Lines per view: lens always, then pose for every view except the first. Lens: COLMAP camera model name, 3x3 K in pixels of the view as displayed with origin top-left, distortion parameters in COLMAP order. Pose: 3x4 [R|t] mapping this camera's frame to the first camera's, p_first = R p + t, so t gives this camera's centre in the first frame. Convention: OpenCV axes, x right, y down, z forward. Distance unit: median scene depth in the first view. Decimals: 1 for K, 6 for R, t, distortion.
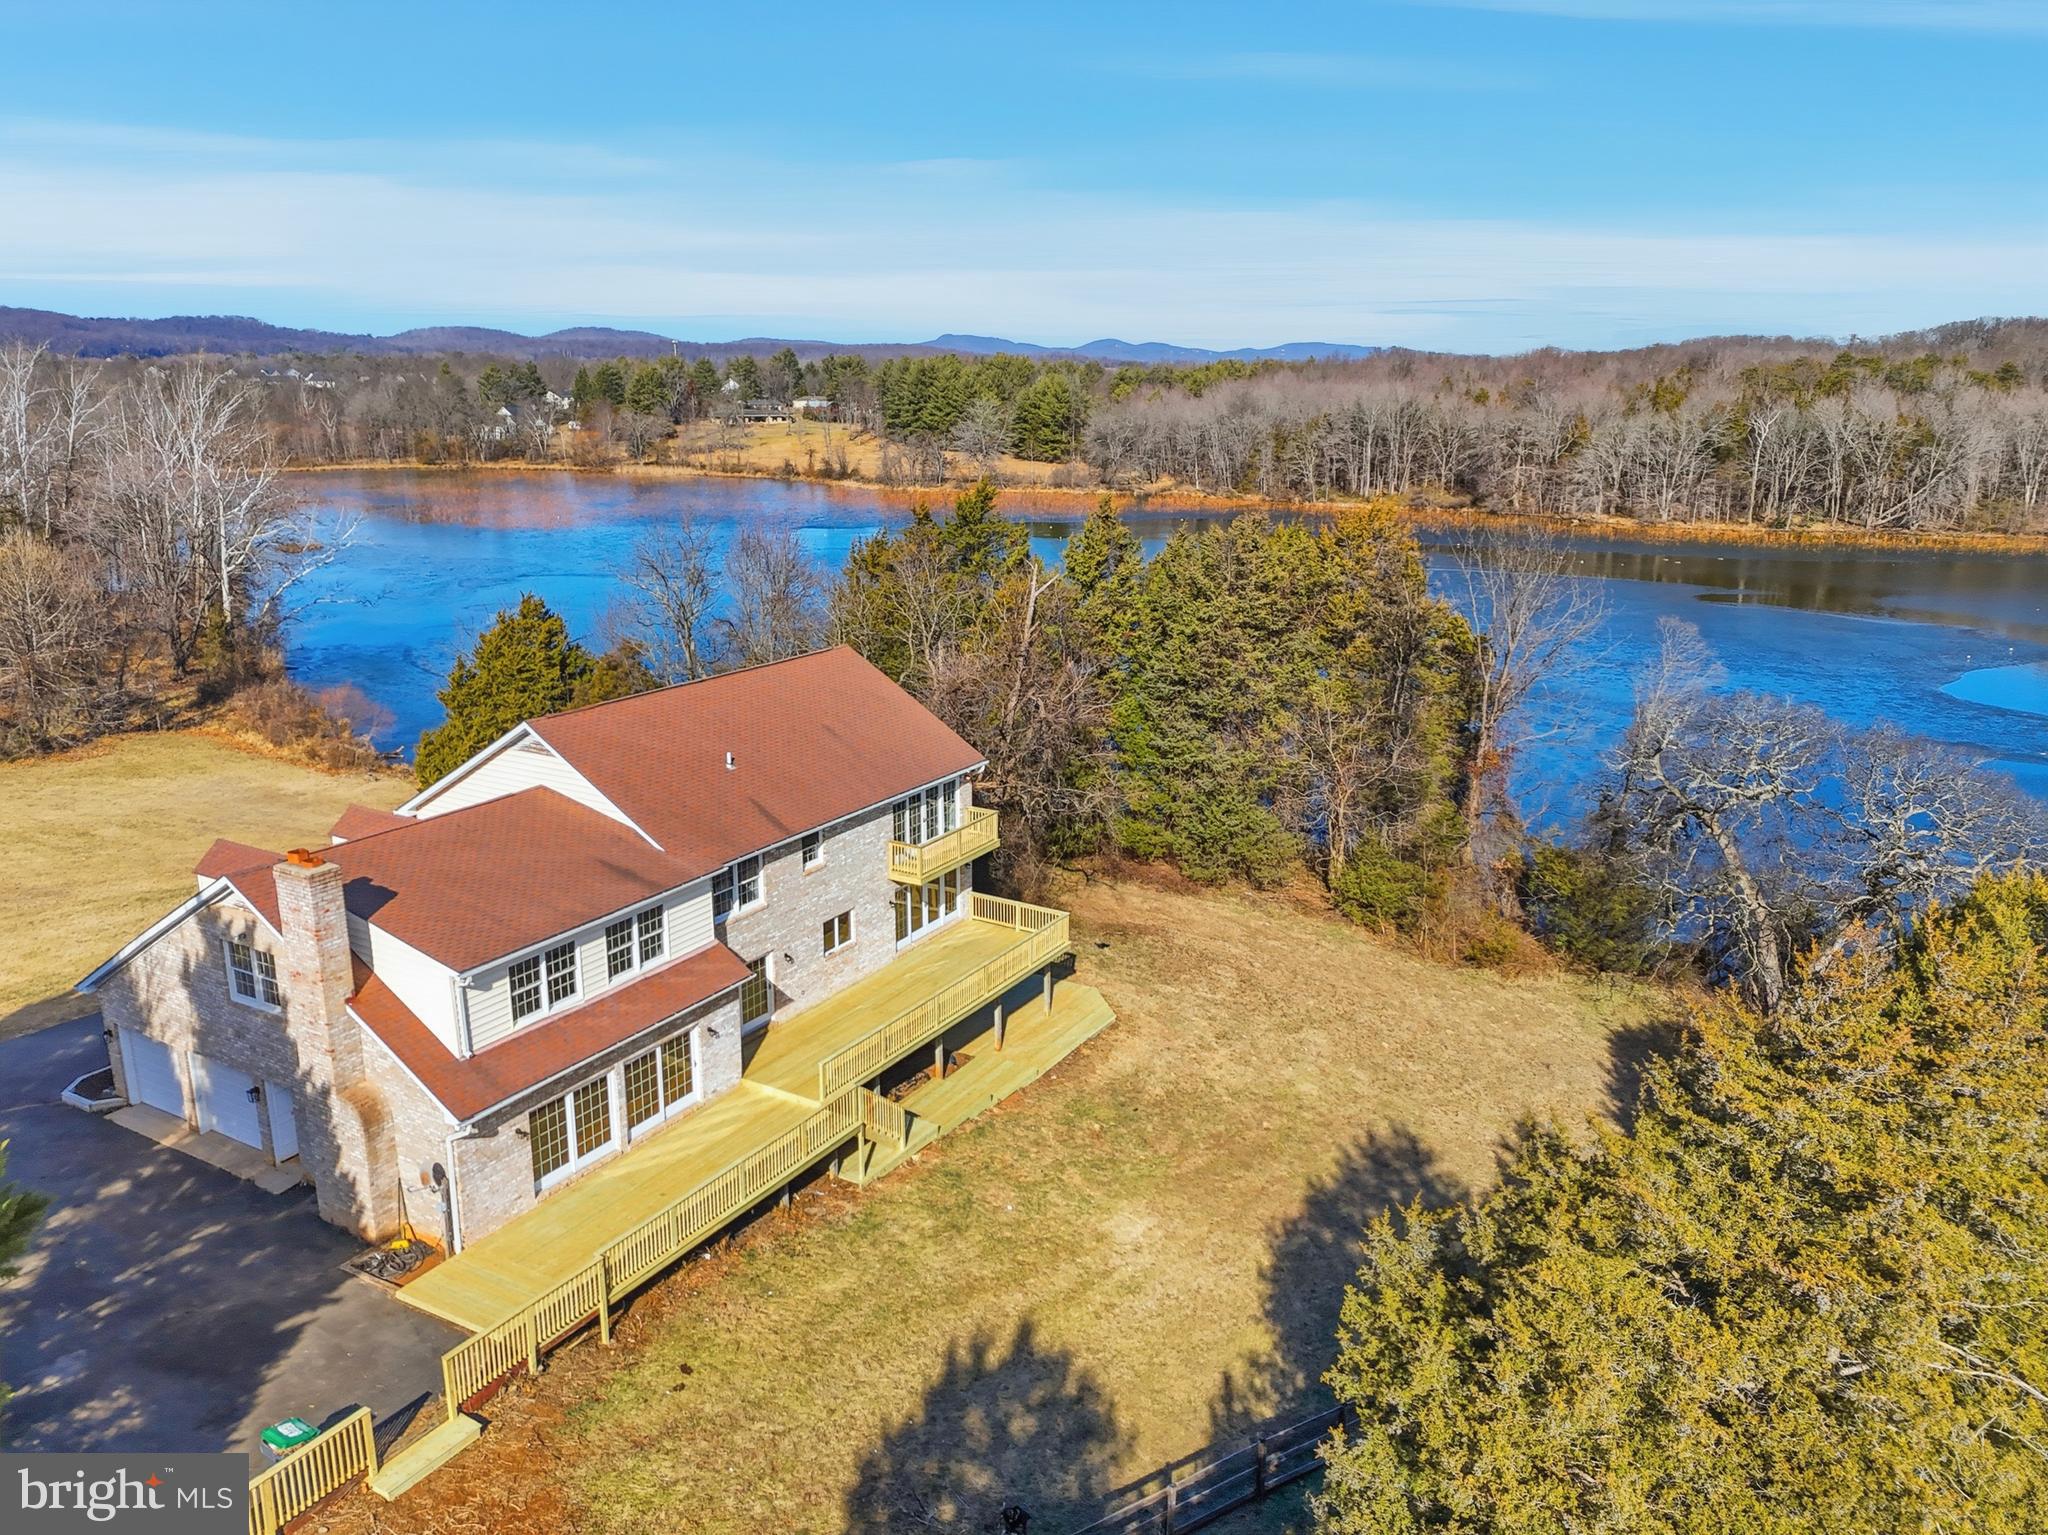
lens RADIAL K [[1488.1, 0, 1015.0], [0, 1488.1, 767.2], [0, 0, 1]] dist [0.128551, -0.176879]
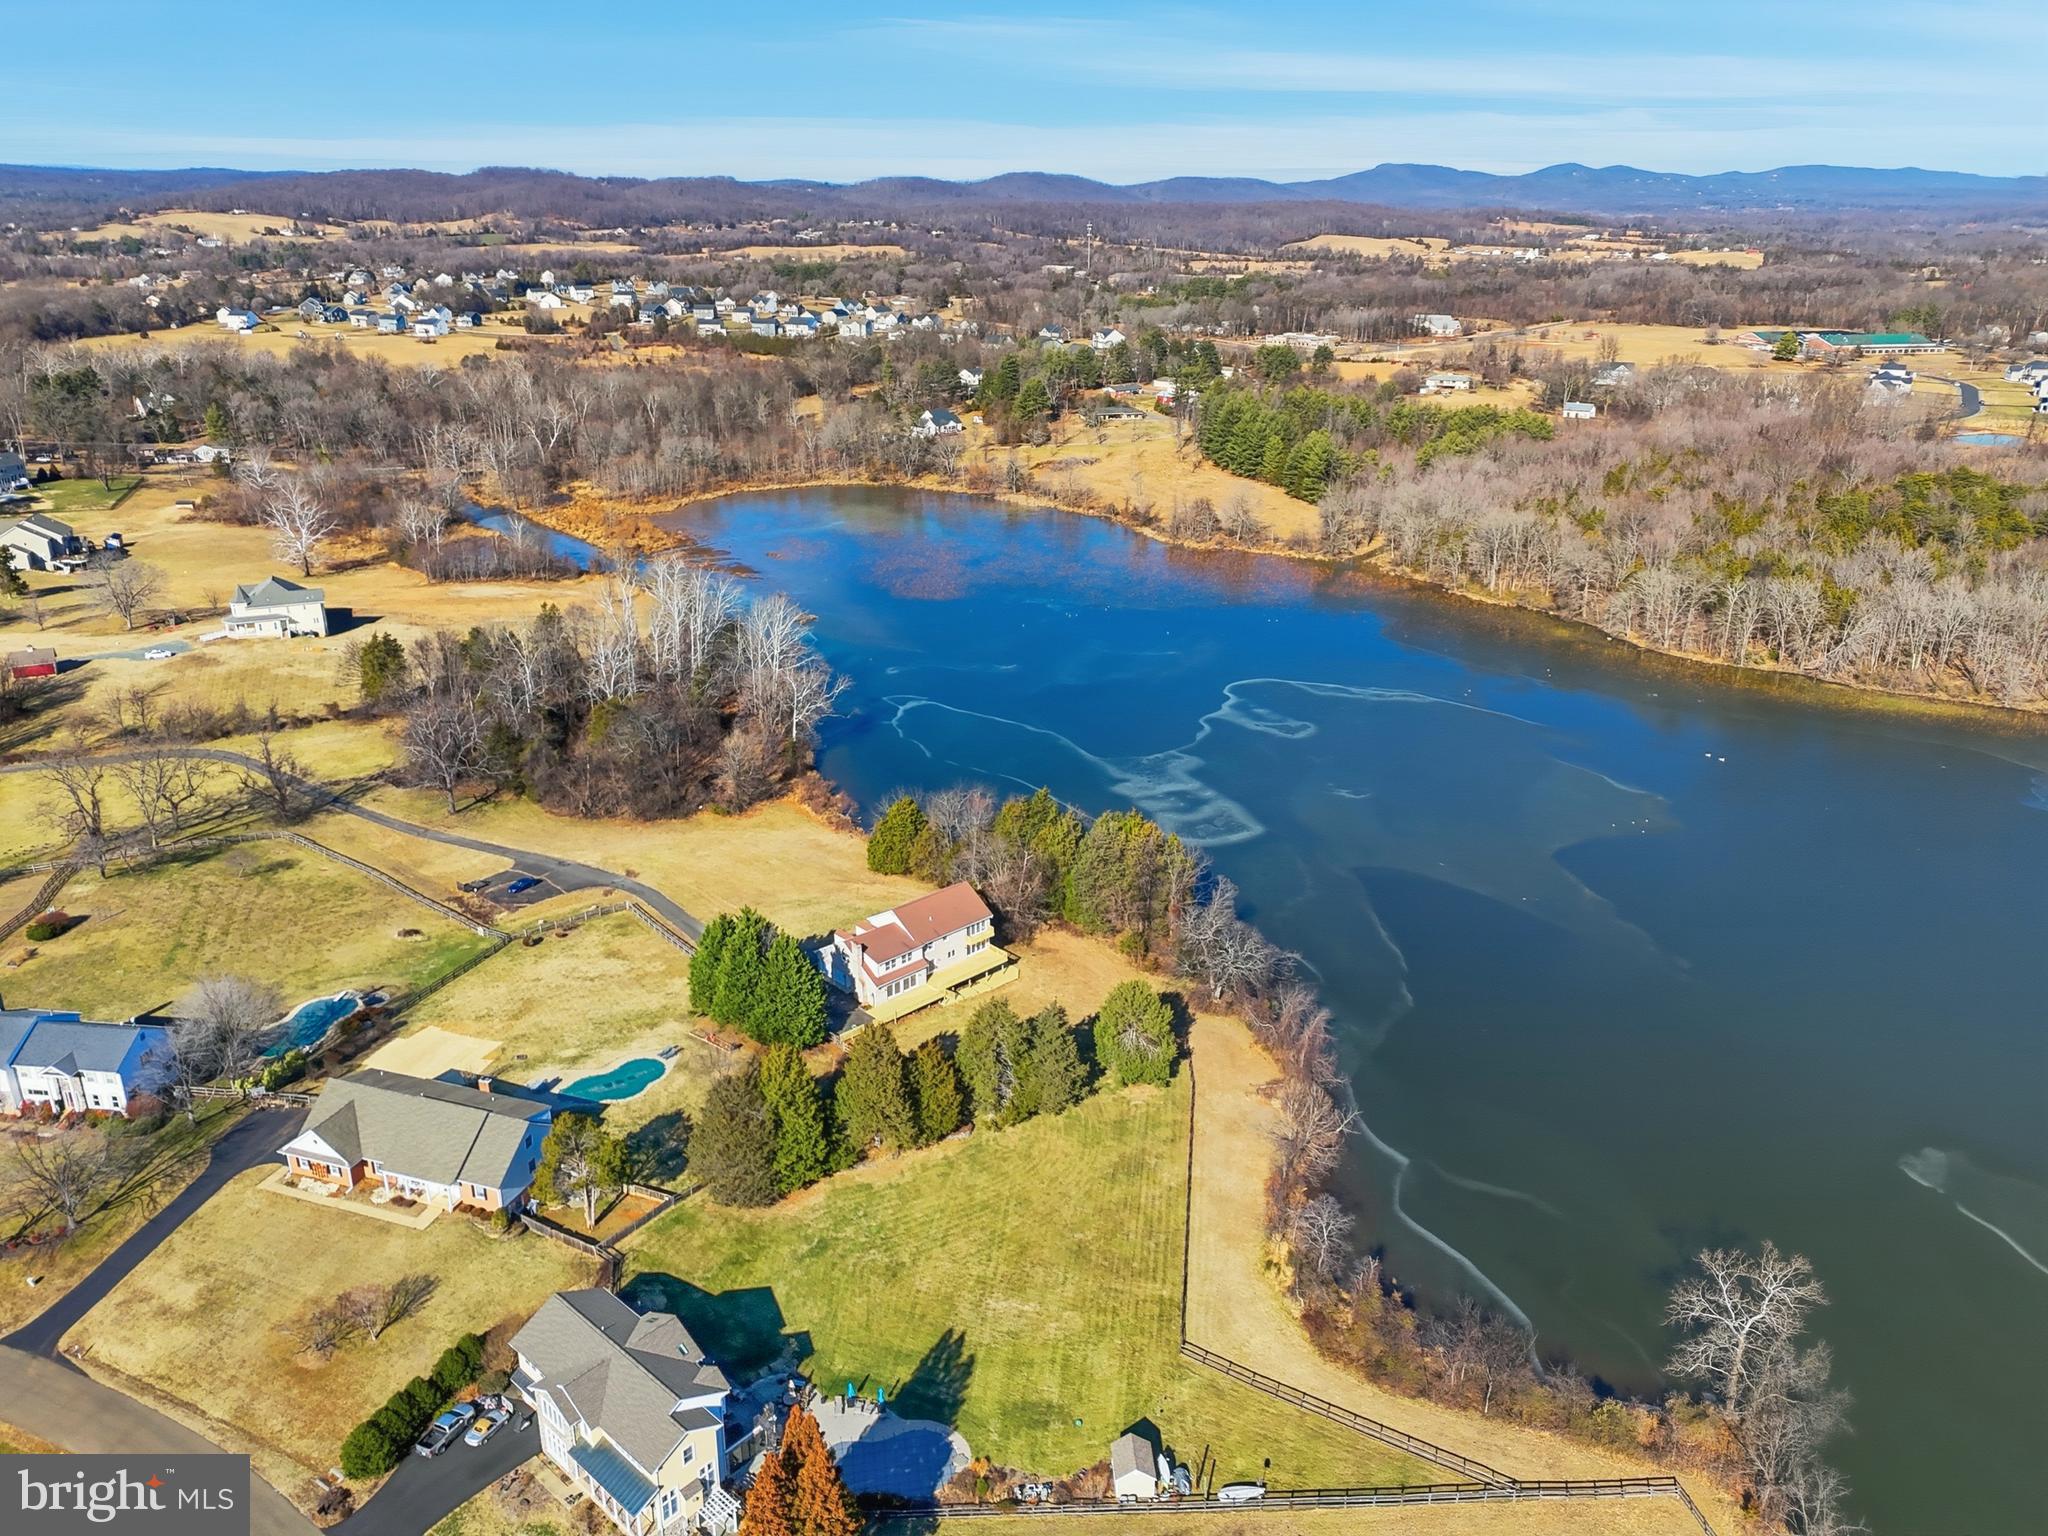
lens RADIAL K [[1481.1, 0, 1021.4], [0, 1481.1, 769.5], [0, 0, 1]] dist [0.090297, -0.080462]
pose [[0.964391, 0.100579, -0.244610, 1.261193], [-0.073252, 0.990263, 0.118380, -1.107236], [0.254135, -0.096246, 0.962368, -3.626219]]
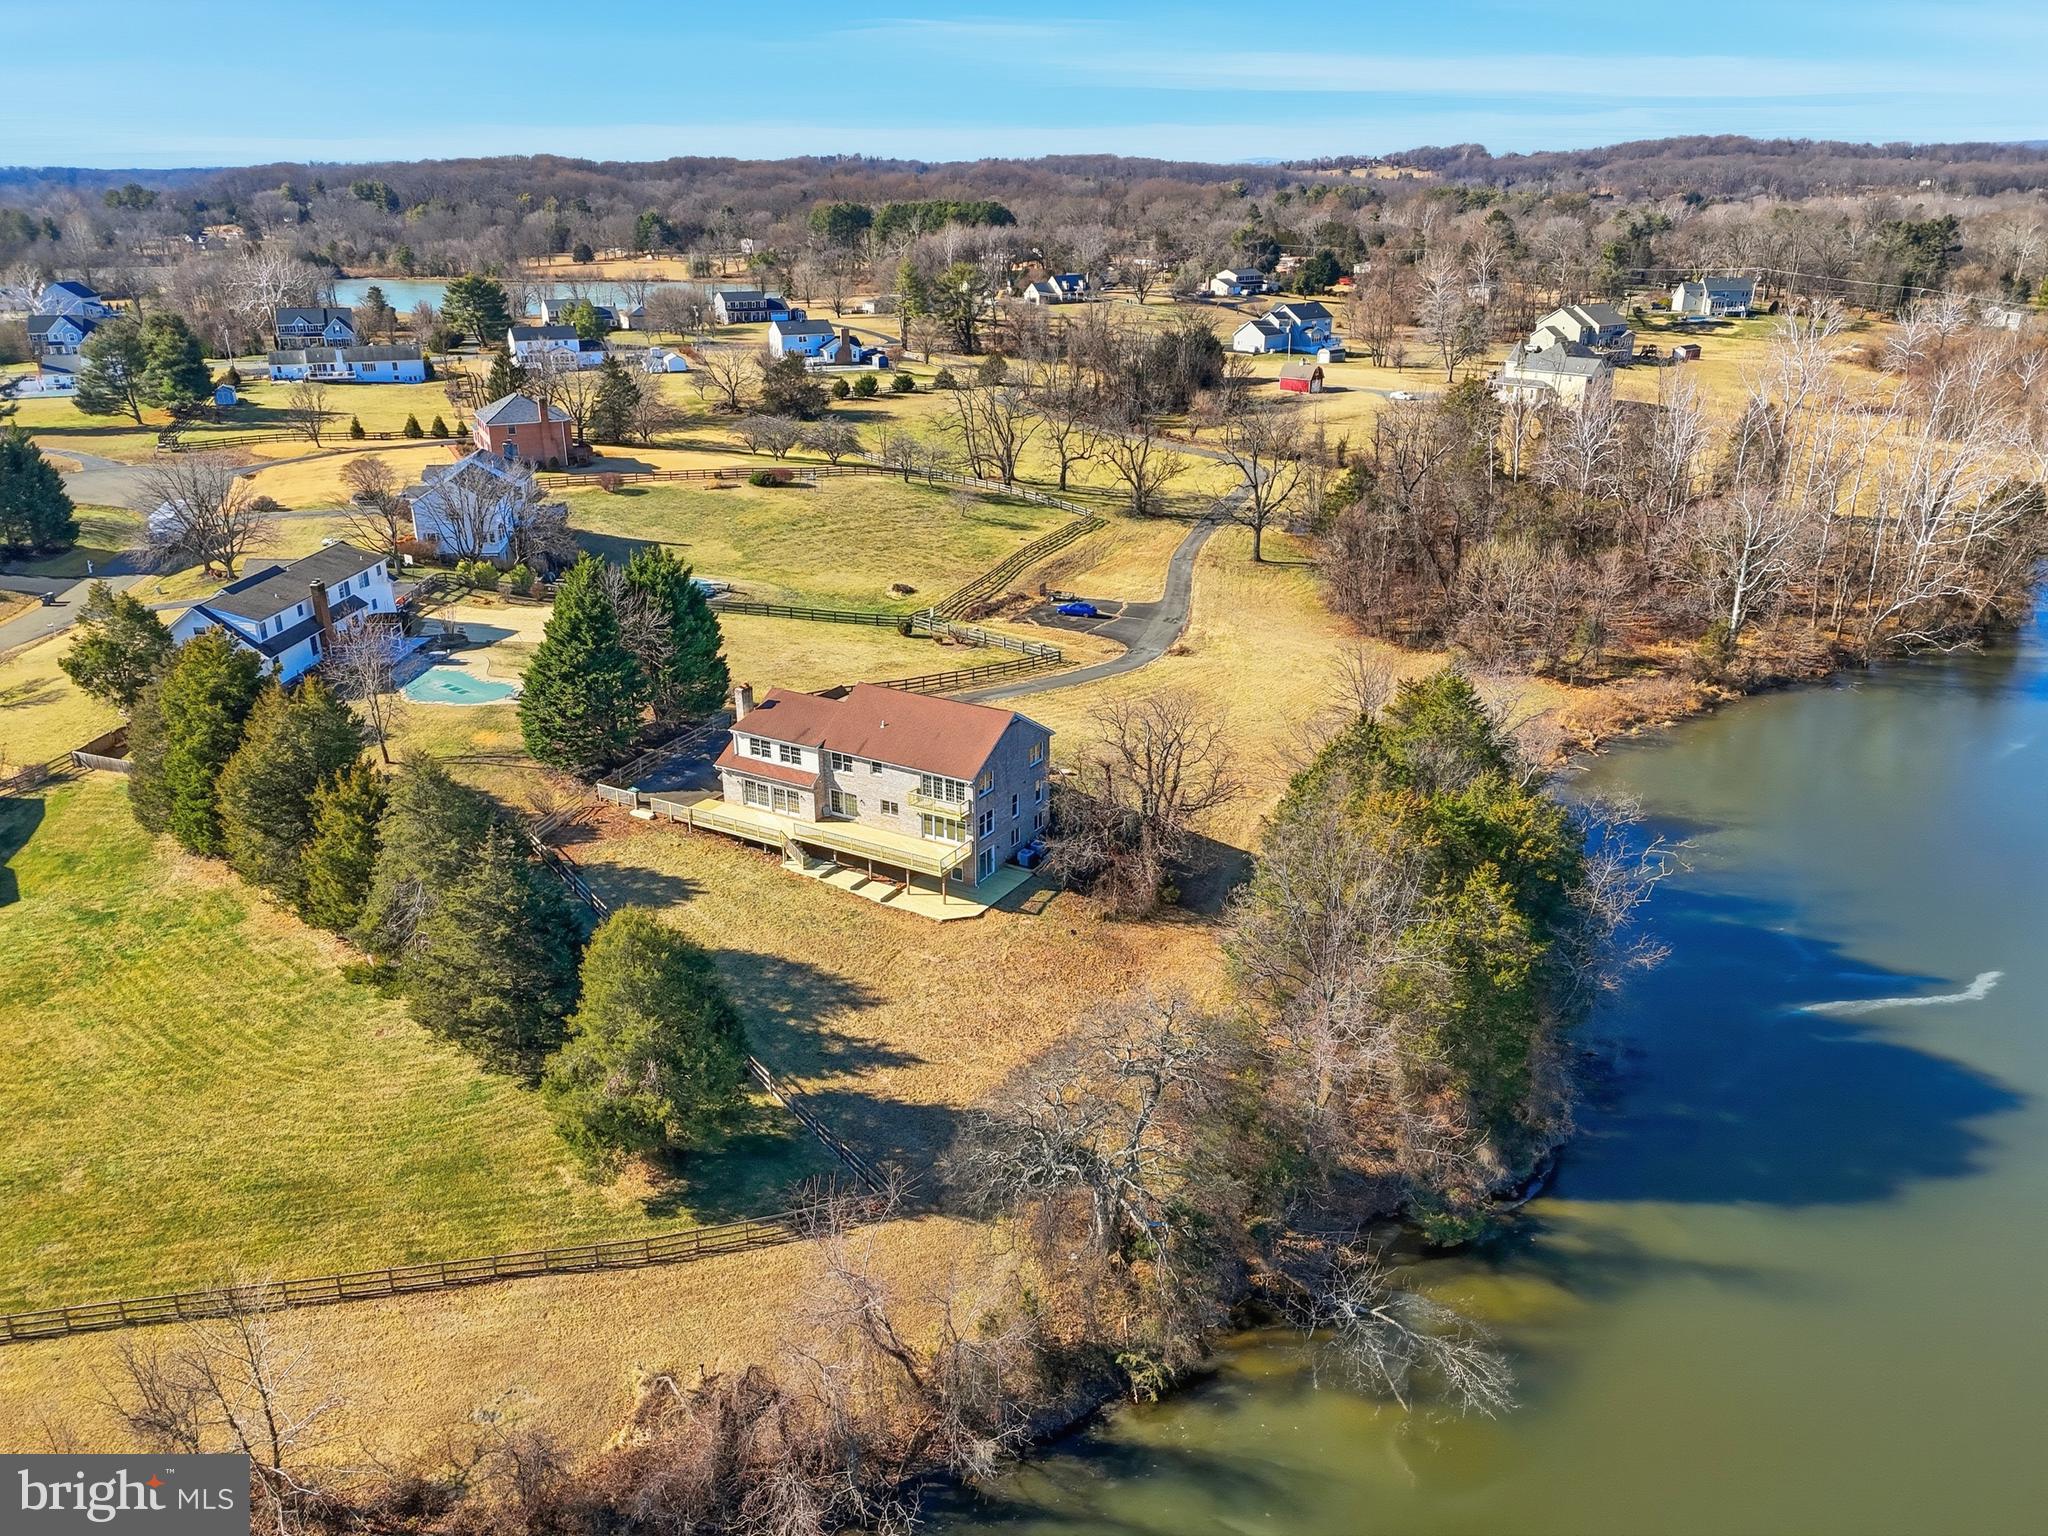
lens RADIAL K [[1488.1, 0, 1015.0], [0, 1488.1, 767.7], [0, 0, 1]] dist [0.128551, -0.176879]
pose [[0.009408, 0.366170, -0.930501, 2.223873], [-0.253347, 0.901053, 0.352020, -0.898309], [0.967330, 0.232428, 0.101245, 0.989188]]
